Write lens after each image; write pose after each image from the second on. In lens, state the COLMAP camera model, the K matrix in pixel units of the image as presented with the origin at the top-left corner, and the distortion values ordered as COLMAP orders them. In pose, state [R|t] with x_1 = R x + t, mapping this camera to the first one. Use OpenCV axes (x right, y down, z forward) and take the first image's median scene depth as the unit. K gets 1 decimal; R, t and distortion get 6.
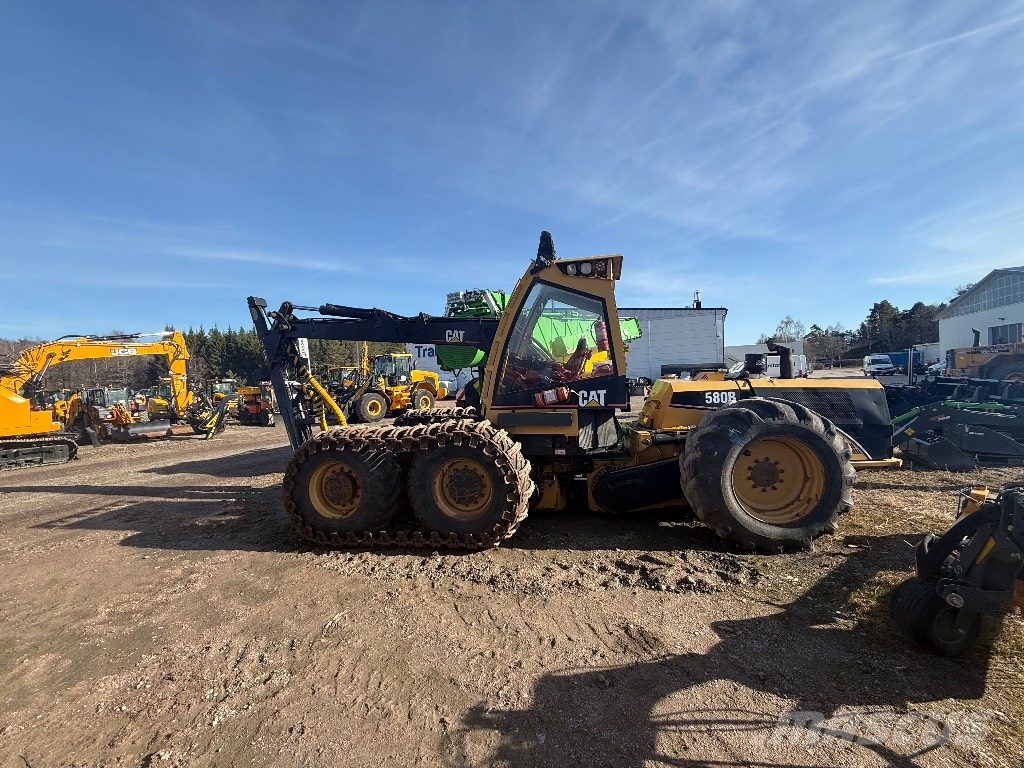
lens RADIAL K [[408.5, 0, 509.0], [0, 408.5, 385.3], [0, 0, 1]] dist [0.001359, 0.000060]
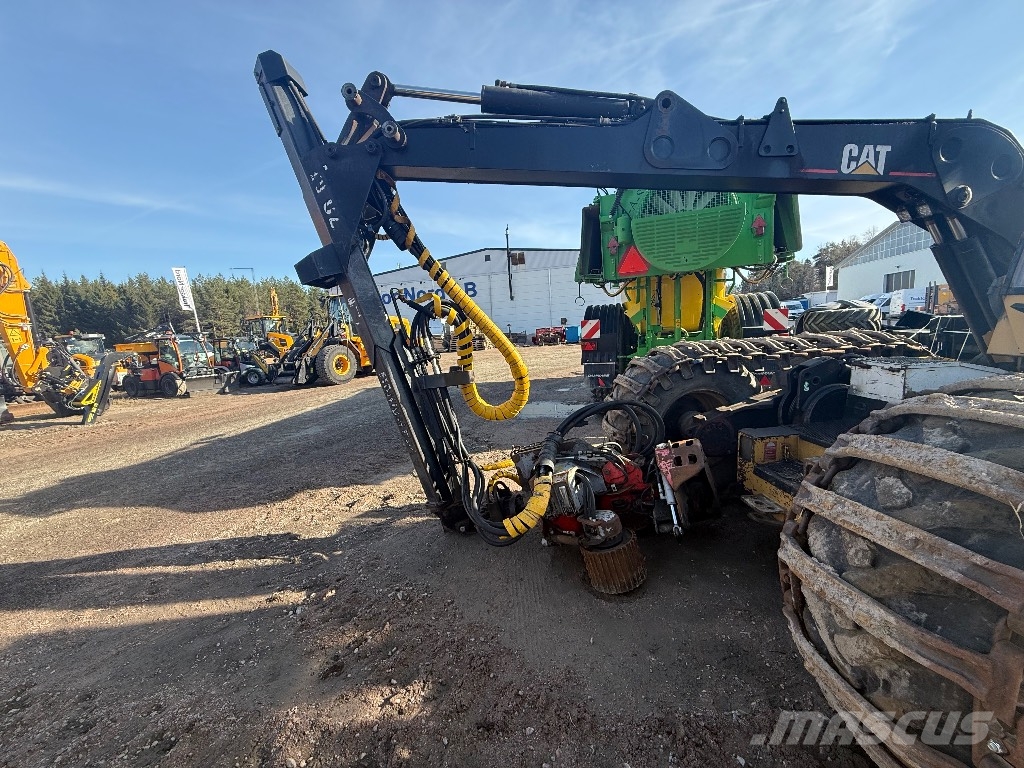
lens RADIAL K [[409.3, 0, 511.9], [0, 409.3, 380.7], [0, 0, 1]] dist [0.000965, -0.000024]
pose [[0.975163, -0.048491, 0.216116, -0.809167], [0.027219, 0.994581, 0.100341, 0.075621], [-0.219811, -0.091967, 0.971198, 0.880579]]
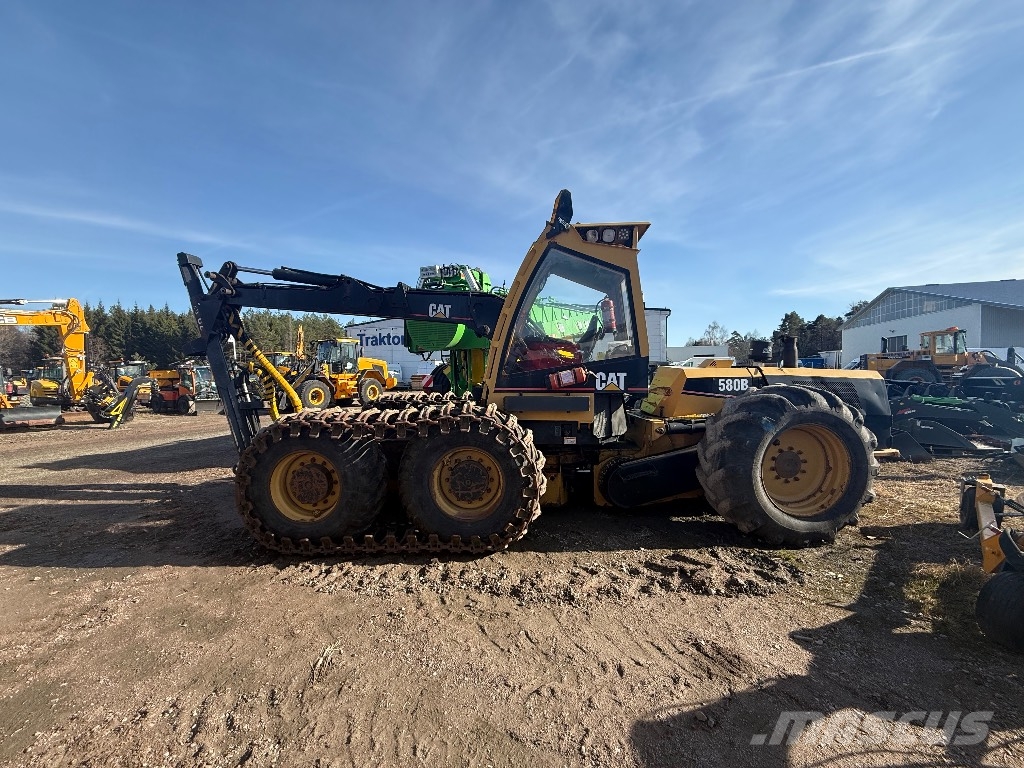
lens RADIAL K [[408.5, 0, 509.0], [0, 408.5, 385.3], [0, 0, 1]] dist [0.001359, 0.000060]
pose [[0.989599, 0.024095, 0.141820, -0.144375], [-0.025948, 0.999600, 0.011227, 0.036344], [-0.141493, -0.014790, 0.989829, 0.141534]]
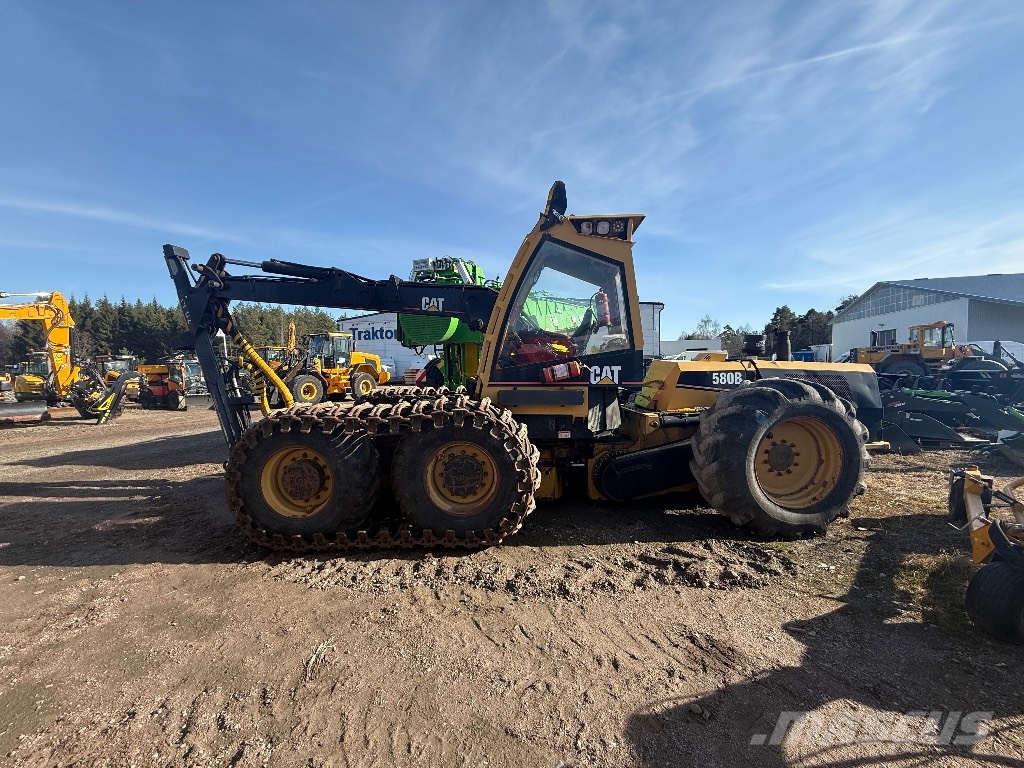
lens RADIAL K [[408.5, 0, 509.0], [0, 408.5, 385.3], [0, 0, 1]] dist [0.001359, 0.000060]
pose [[0.987403, 0.019431, 0.157025, -0.143832], [-0.023636, 0.999409, 0.024955, 0.037037], [-0.156448, -0.028353, 0.987279, 0.148607]]
